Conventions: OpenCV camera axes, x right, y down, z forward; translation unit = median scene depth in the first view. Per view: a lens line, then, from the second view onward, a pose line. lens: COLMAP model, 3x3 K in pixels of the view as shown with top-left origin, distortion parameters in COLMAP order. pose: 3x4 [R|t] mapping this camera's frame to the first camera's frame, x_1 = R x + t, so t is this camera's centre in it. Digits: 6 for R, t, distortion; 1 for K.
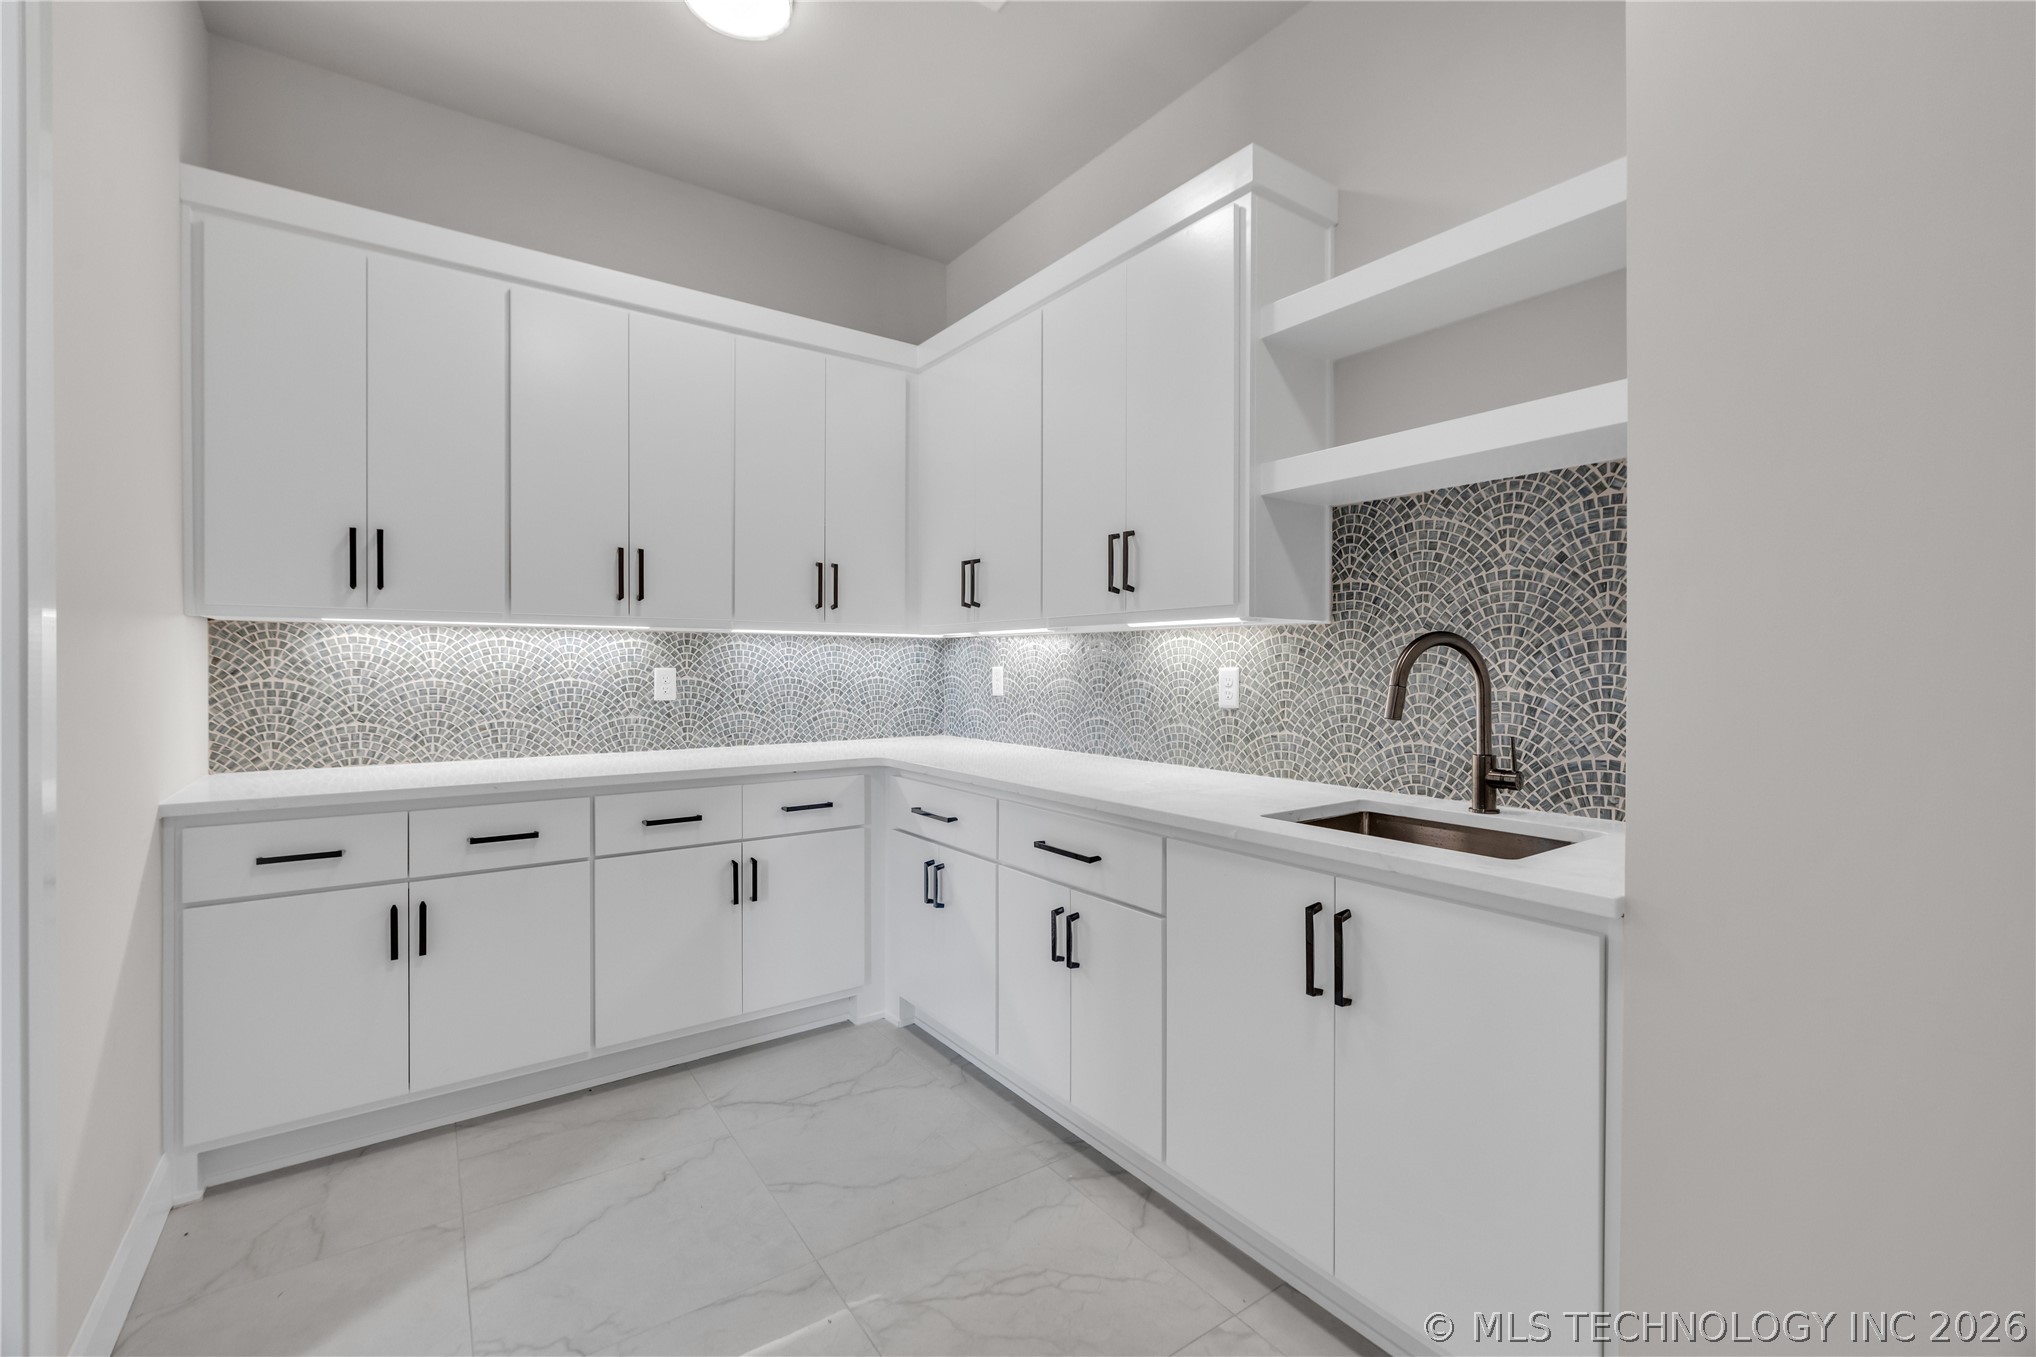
lens RADIAL K [[859.0, 0, 1015.0], [0, 859.0, 671.9], [0, 0, 1]] dist [-0.000583, 0.000222]
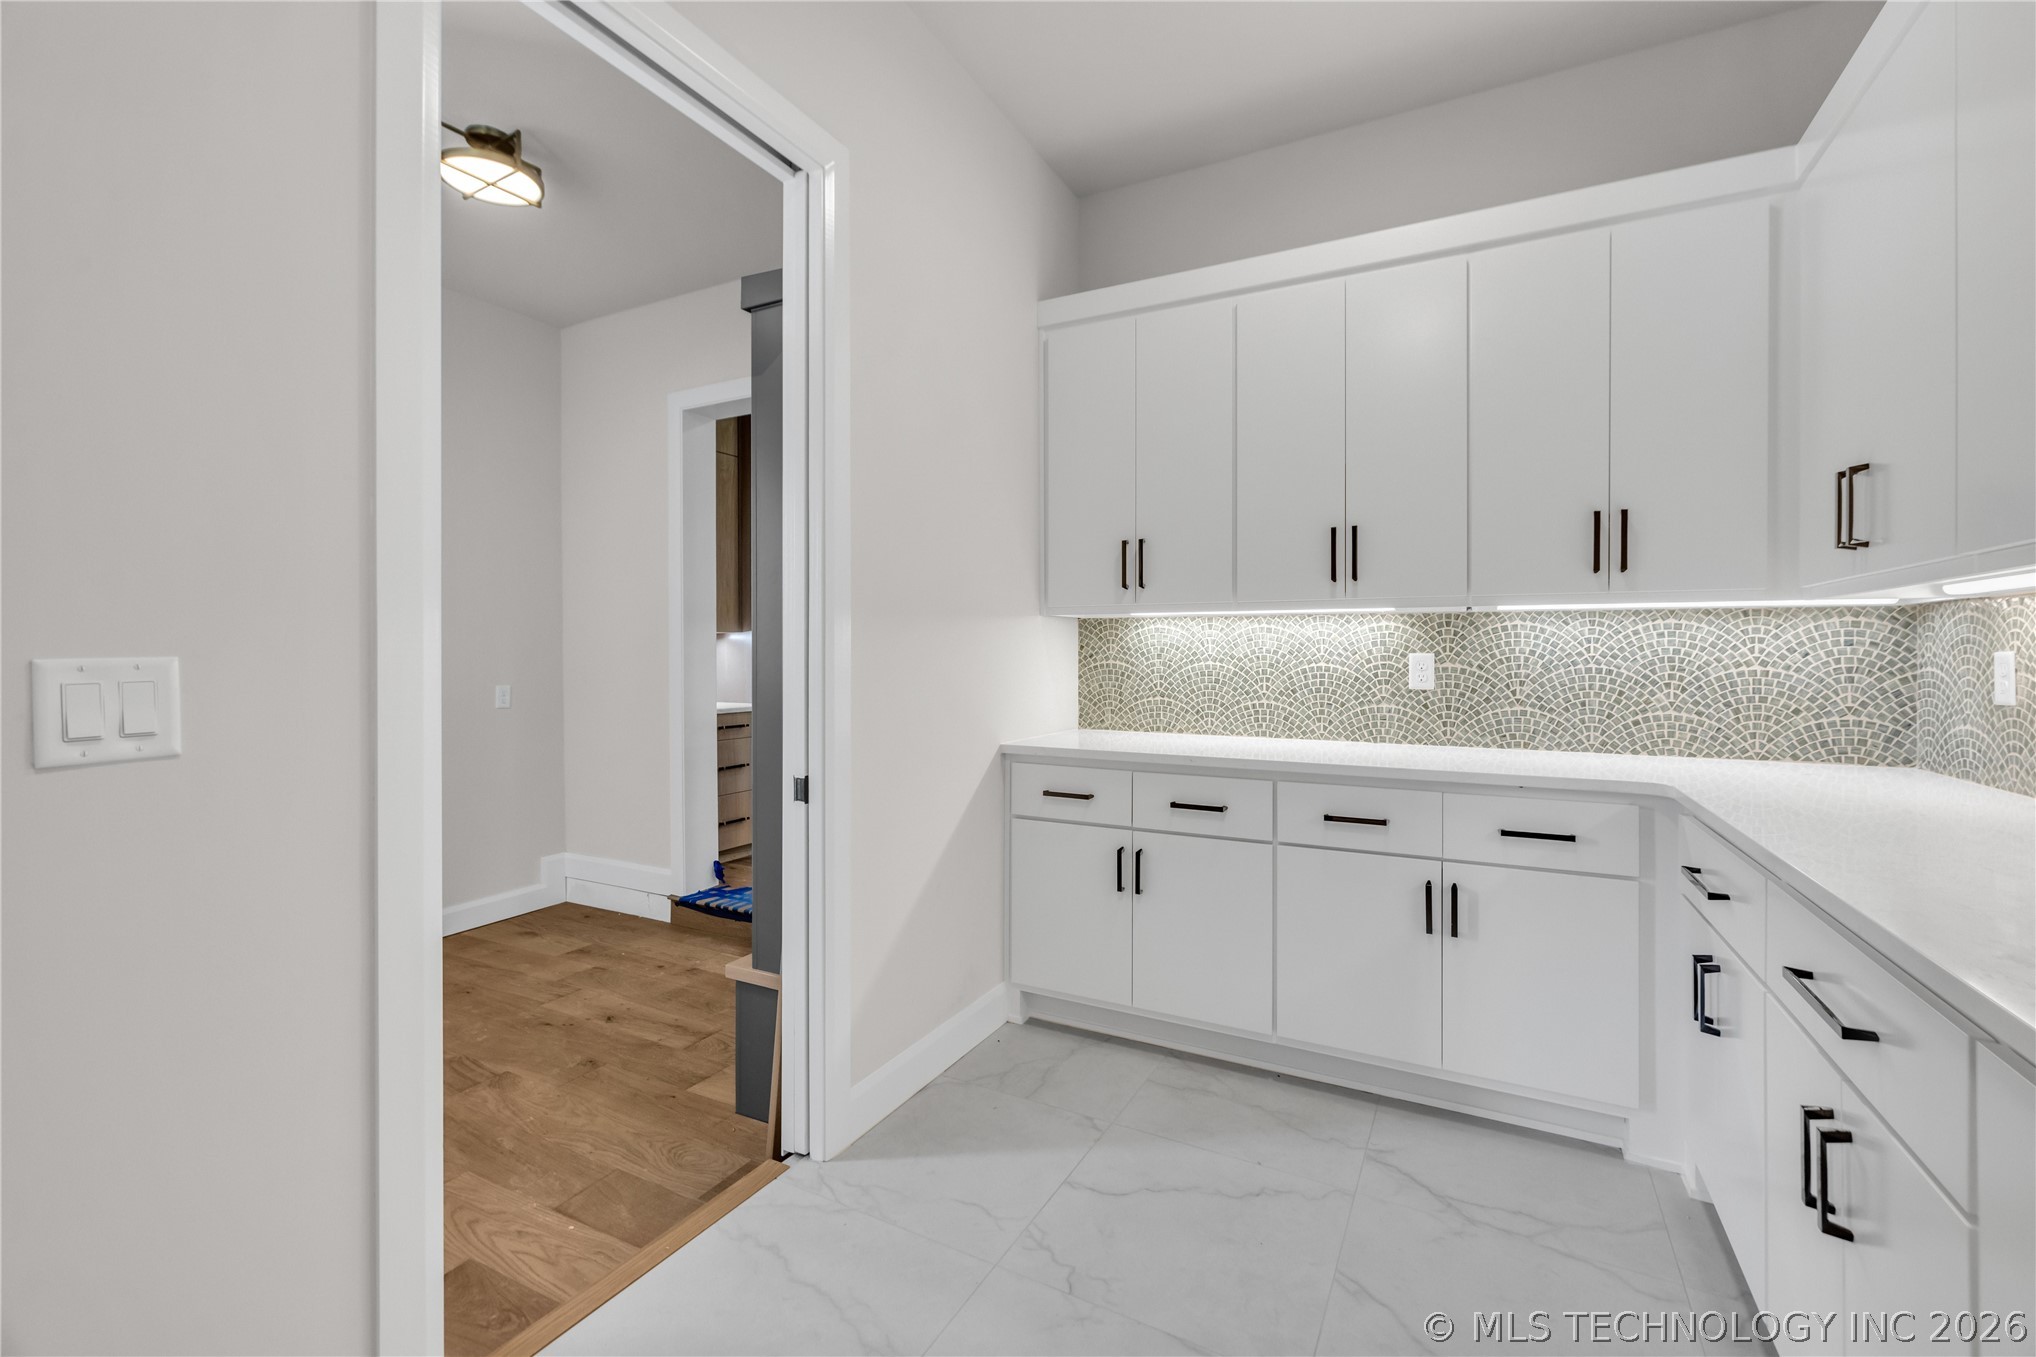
lens RADIAL K [[855.4, 0, 1024.8], [0, 855.4, 654.7], [0, 0, 1]] dist [-0.001272, 0.000166]
pose [[0.449017, 0.000358, -0.893523, 0.219530], [-0.008233, 0.999959, -0.003737, 0.003821], [0.893485, 0.009035, 0.449001, 0.242666]]
